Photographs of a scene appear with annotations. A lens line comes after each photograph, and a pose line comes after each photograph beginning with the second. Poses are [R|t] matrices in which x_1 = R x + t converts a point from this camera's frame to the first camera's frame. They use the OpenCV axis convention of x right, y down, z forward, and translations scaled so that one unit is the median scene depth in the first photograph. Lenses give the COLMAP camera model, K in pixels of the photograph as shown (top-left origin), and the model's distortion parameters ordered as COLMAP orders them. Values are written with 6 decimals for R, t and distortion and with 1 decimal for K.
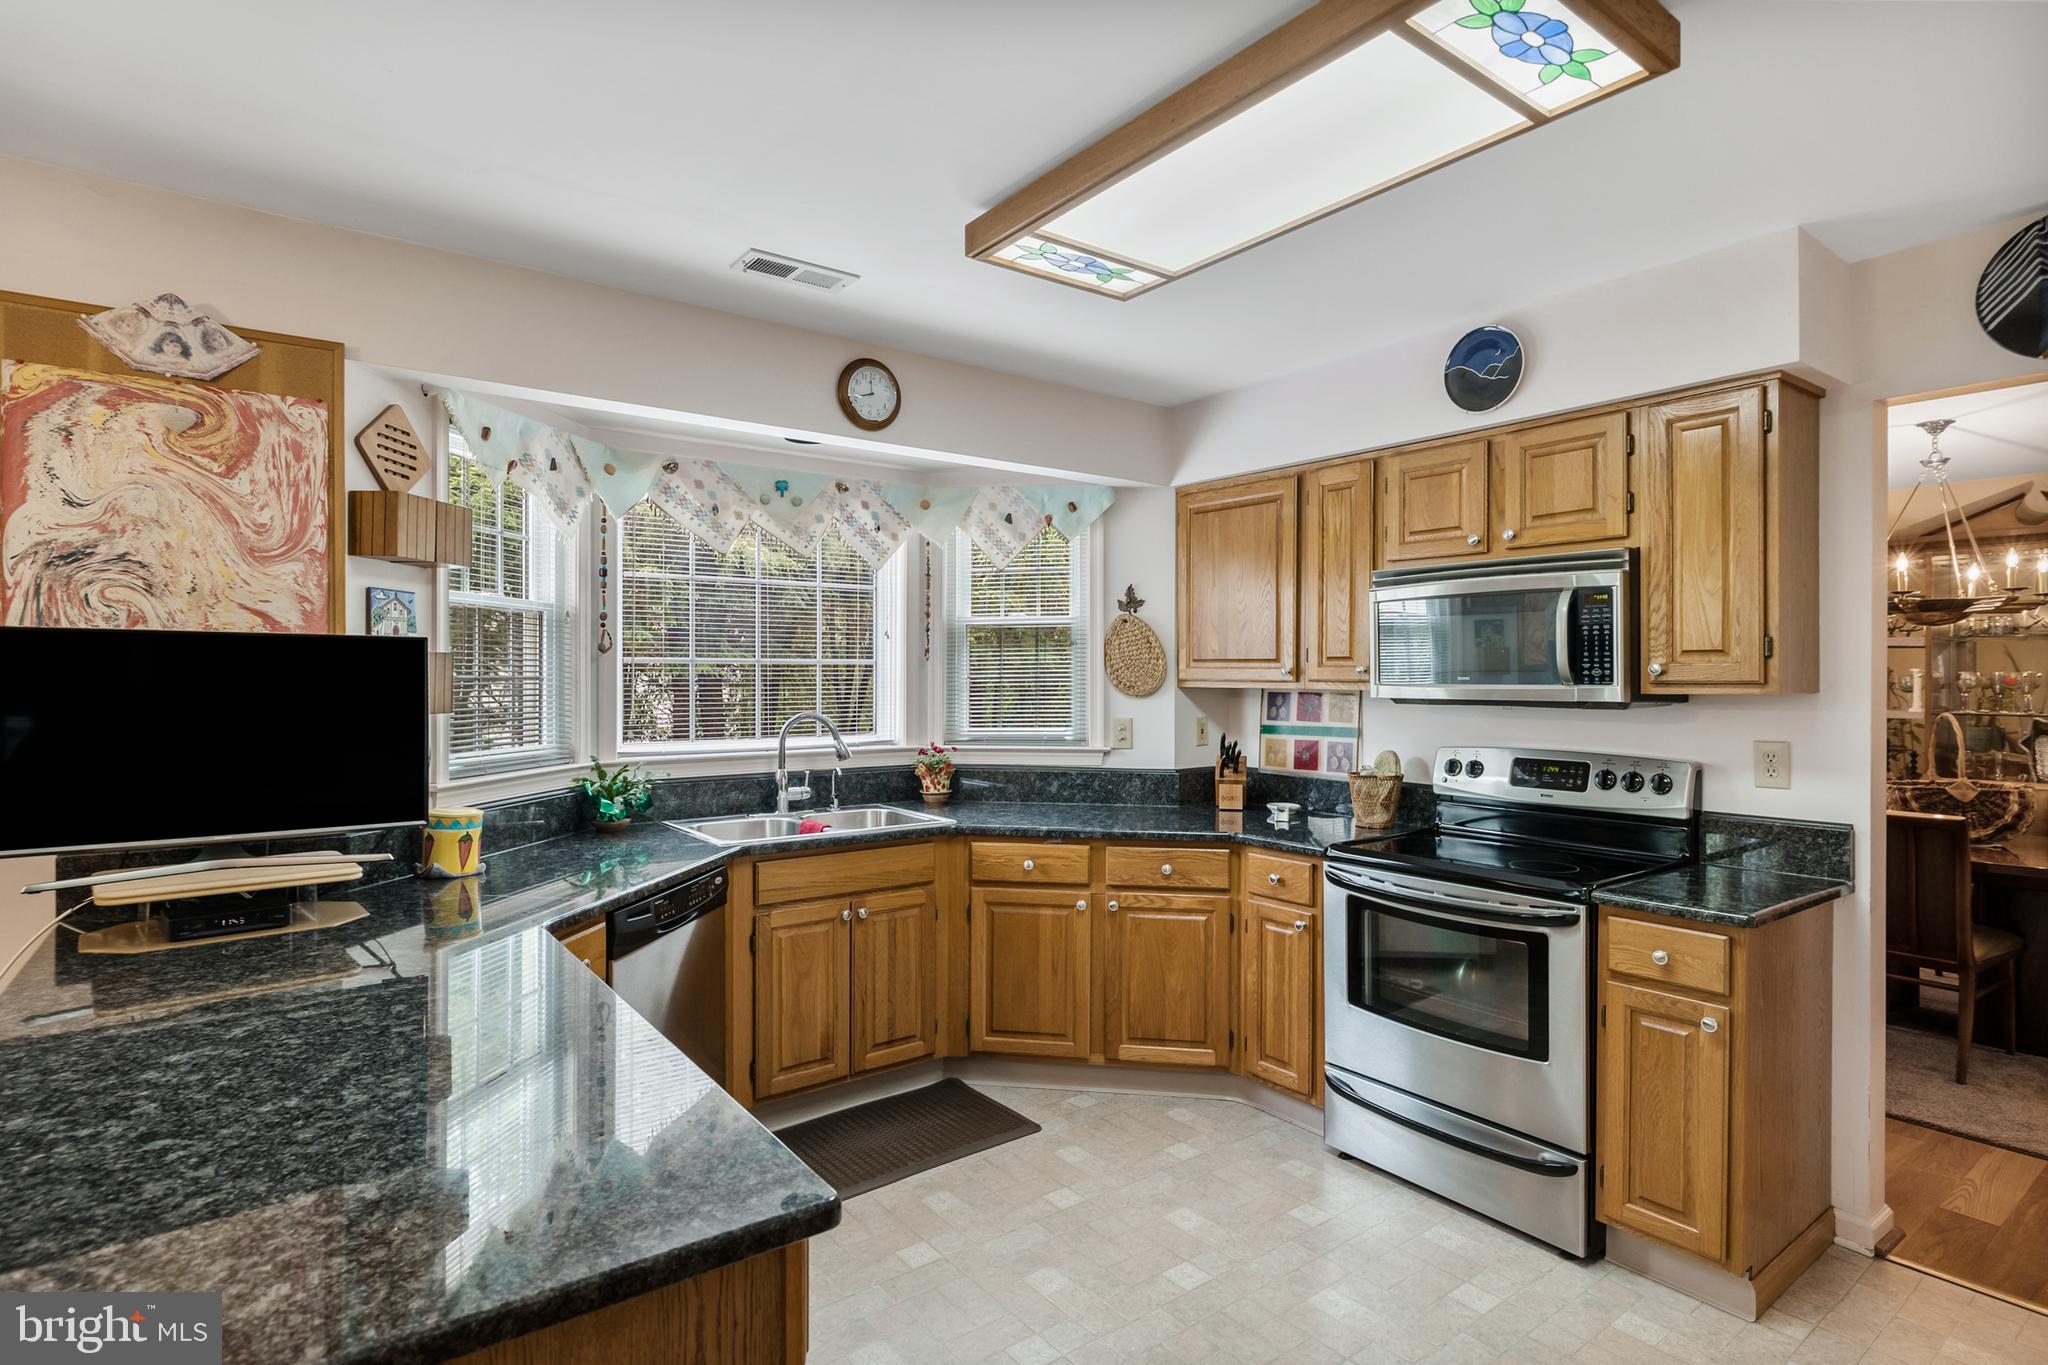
lens RADIAL K [[1026.7, 0, 1020.5], [0, 1026.7, 677.1], [0, 0, 1]] dist [-0.008845, 0.003423]
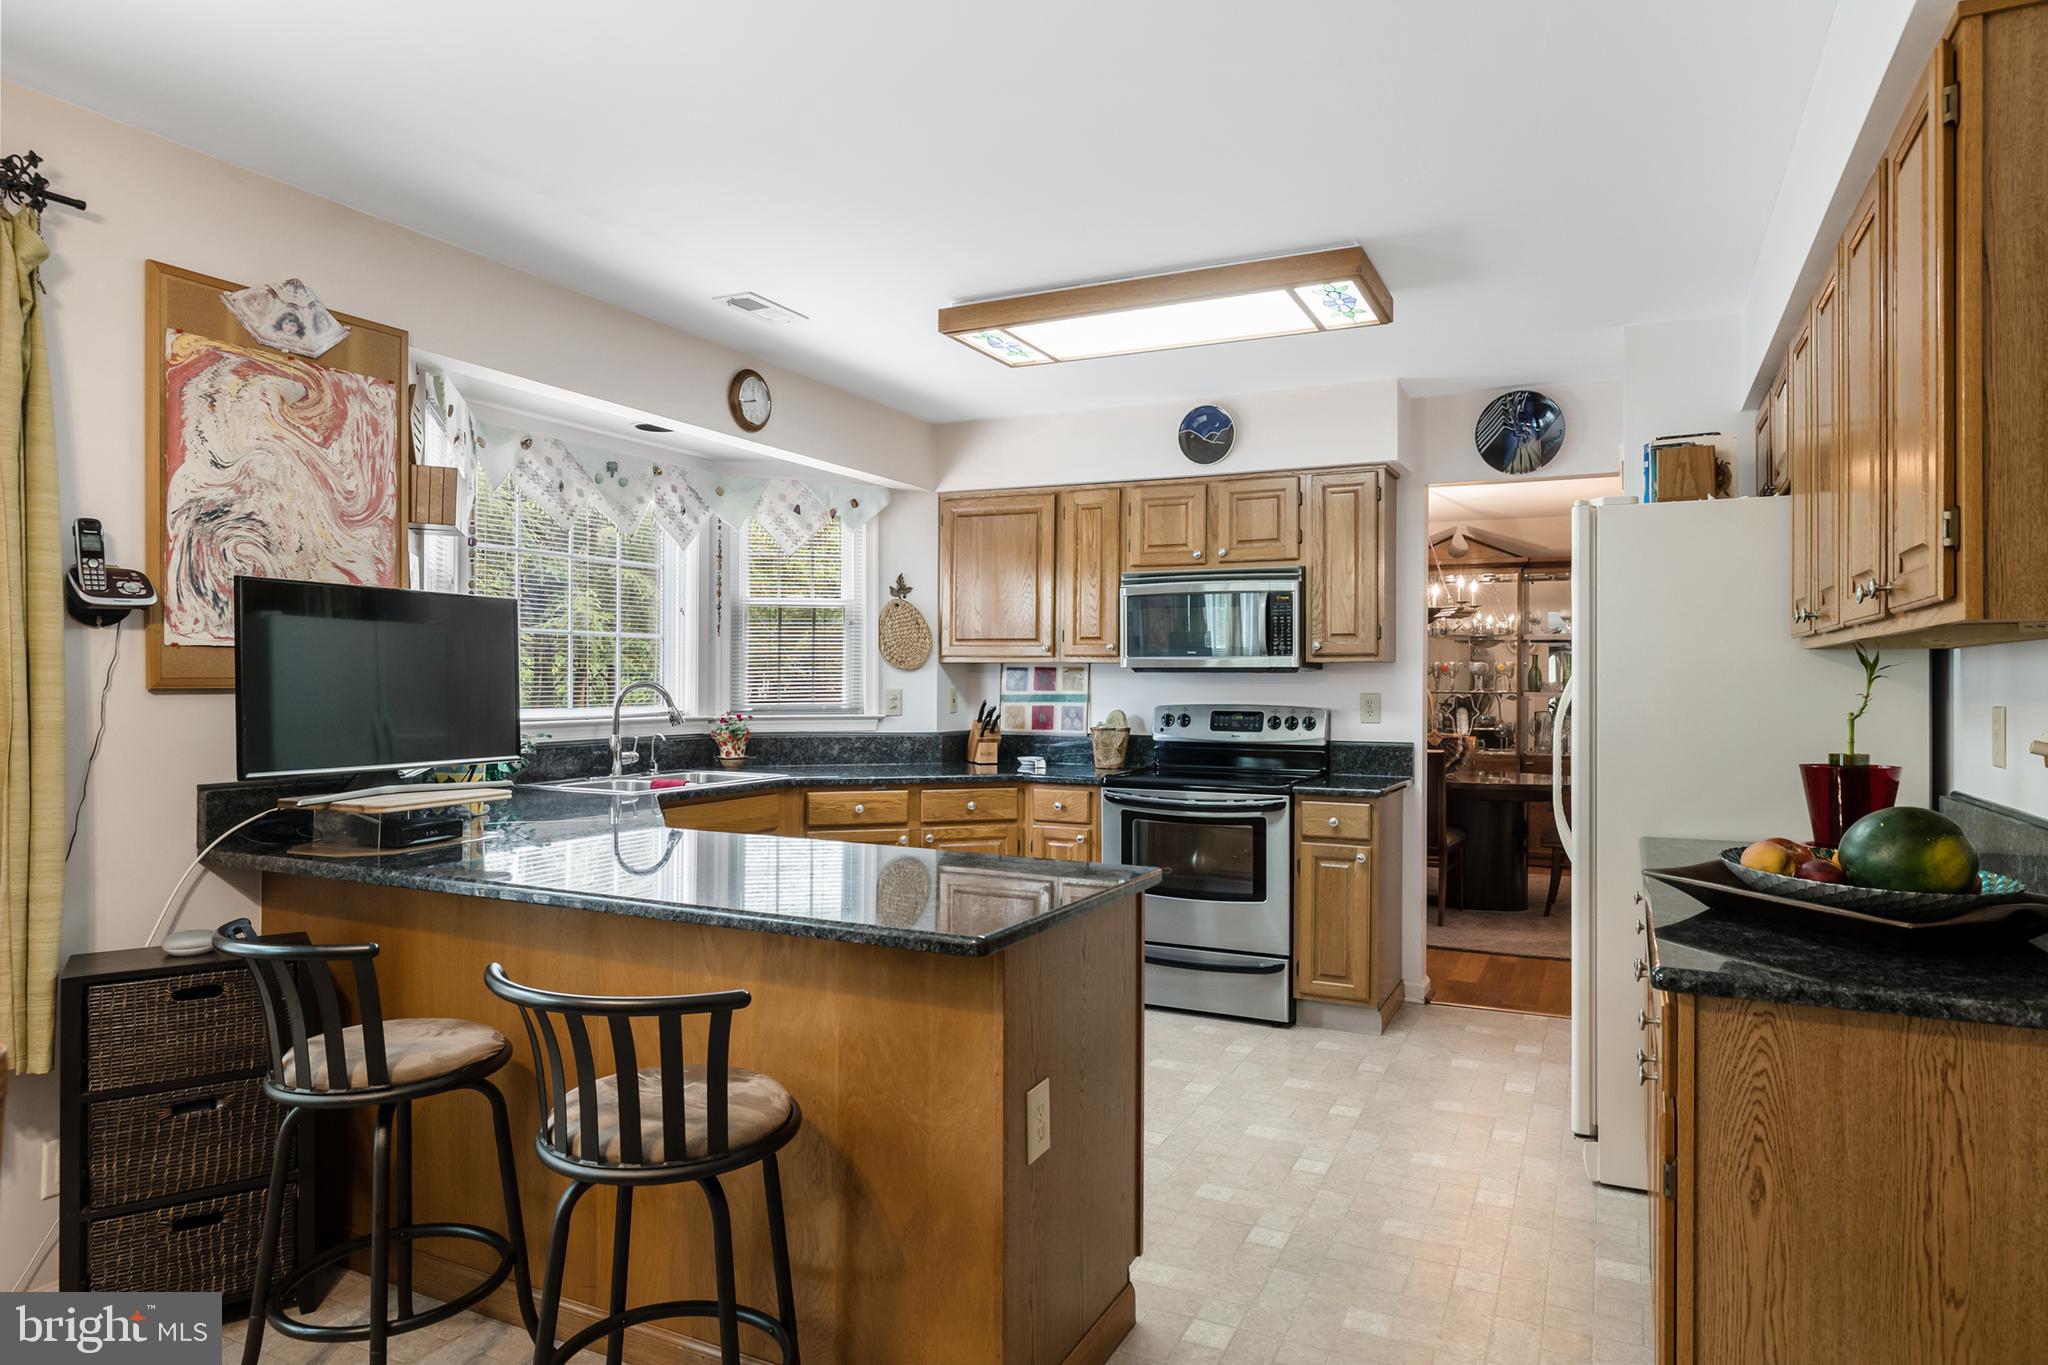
lens RADIAL K [[1206.1, 0, 1012.8], [0, 1206.1, 678.7], [0, 0, 1]] dist [-0.003874, -0.002239]
pose [[0.893441, 0.002899, 0.449172, -0.547696], [-0.002928, 0.999996, -0.000629, 0.040195], [-0.449172, -0.000754, 0.893445, -0.379800]]
